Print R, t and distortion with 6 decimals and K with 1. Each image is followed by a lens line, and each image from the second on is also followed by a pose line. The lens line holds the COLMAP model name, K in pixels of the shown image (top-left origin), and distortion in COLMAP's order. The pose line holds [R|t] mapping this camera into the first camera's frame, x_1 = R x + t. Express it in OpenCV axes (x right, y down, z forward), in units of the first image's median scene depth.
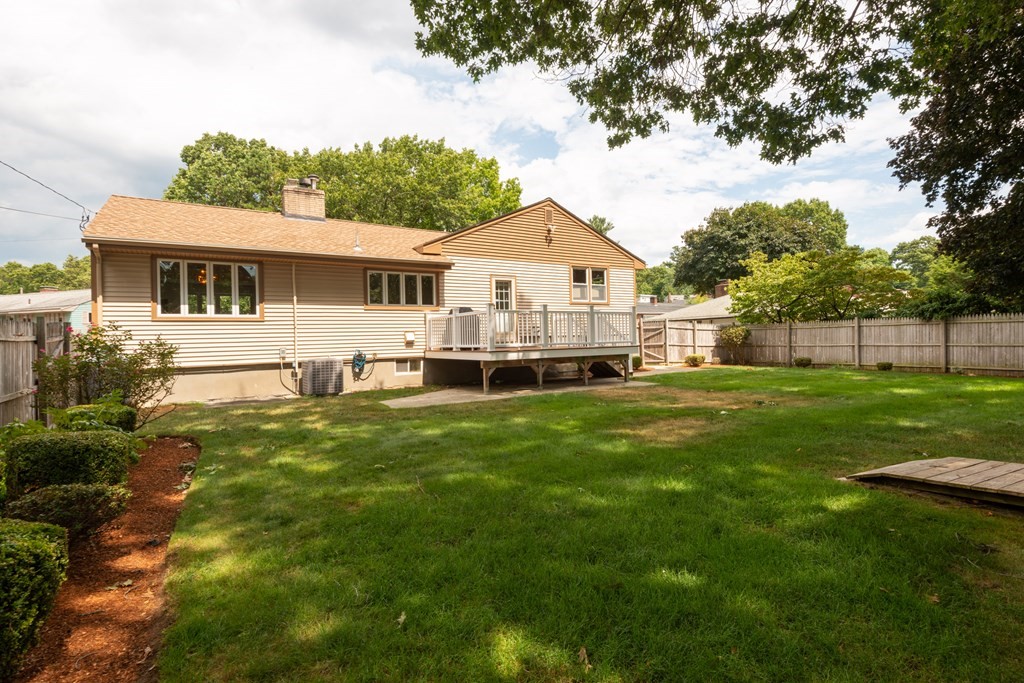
lens RADIAL K [[500.0, 0, 512.0], [0, 500.0, 341.5], [0, 0, 1]] dist [0.001188, 0.000103]
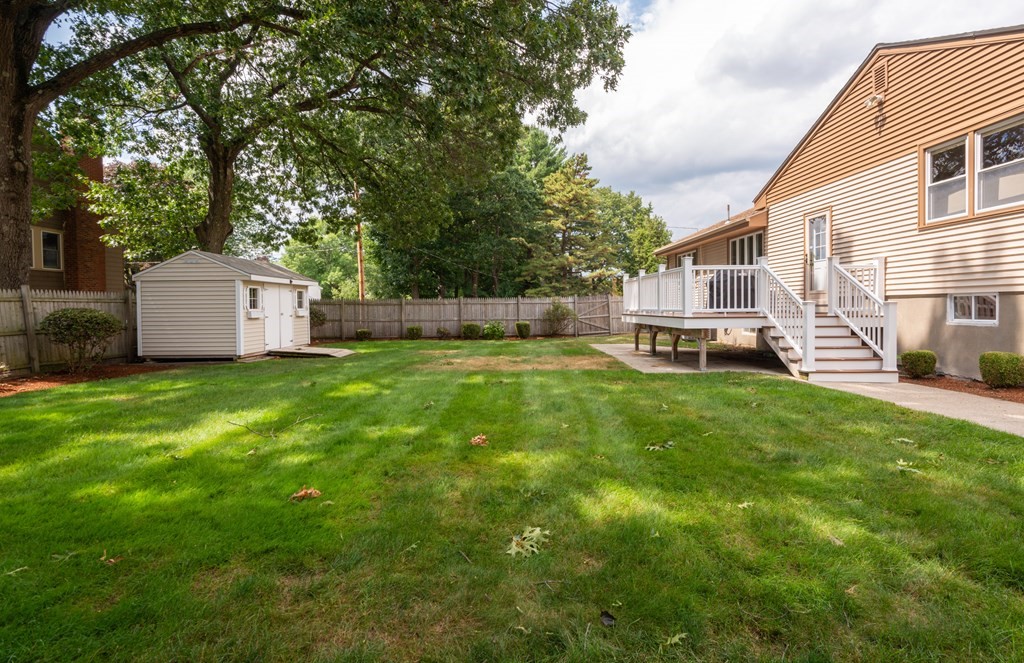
lens RADIAL K [[491.2, 0, 509.5], [0, 491.2, 318.3], [0, 0, 1]] dist [-0.000926, -0.000520]
pose [[-0.526205, 0.050620, -0.848850, 0.901669], [0.023385, 0.998711, 0.045061, -0.023640], [0.850036, 0.003861, -0.526710, 1.113077]]
